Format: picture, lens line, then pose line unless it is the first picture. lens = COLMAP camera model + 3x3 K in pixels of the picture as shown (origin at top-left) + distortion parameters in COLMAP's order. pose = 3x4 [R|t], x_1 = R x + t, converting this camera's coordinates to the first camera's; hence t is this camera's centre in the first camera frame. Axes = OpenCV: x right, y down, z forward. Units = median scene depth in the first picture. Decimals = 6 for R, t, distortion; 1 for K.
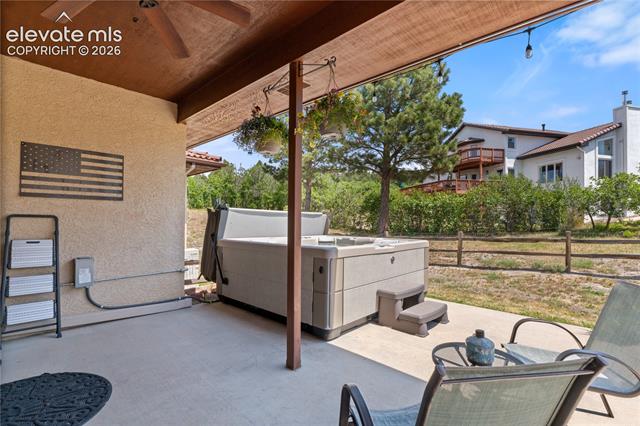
lens RADIAL K [[295.1, 0, 322.0], [0, 295.1, 213.6], [0, 0, 1]] dist [0.001365, 0.000107]
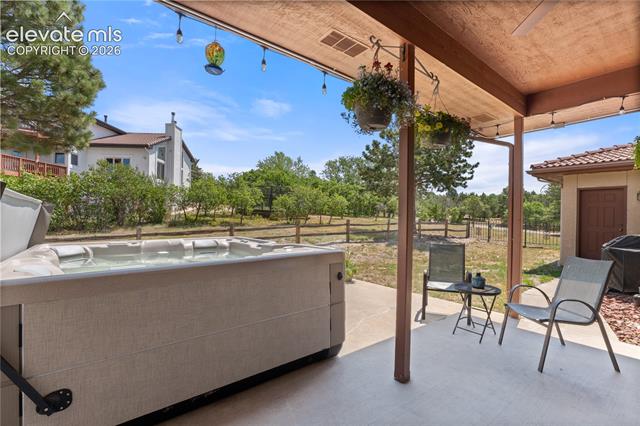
lens RADIAL K [[295.1, 0, 322.0], [0, 295.1, 213.6], [0, 0, 1]] dist [0.001365, 0.000107]
pose [[0.130298, -0.002453, 0.991472, -0.164640], [-0.024163, 0.999692, 0.005648, 0.002705], [-0.991180, -0.024693, 0.130198, 0.178147]]
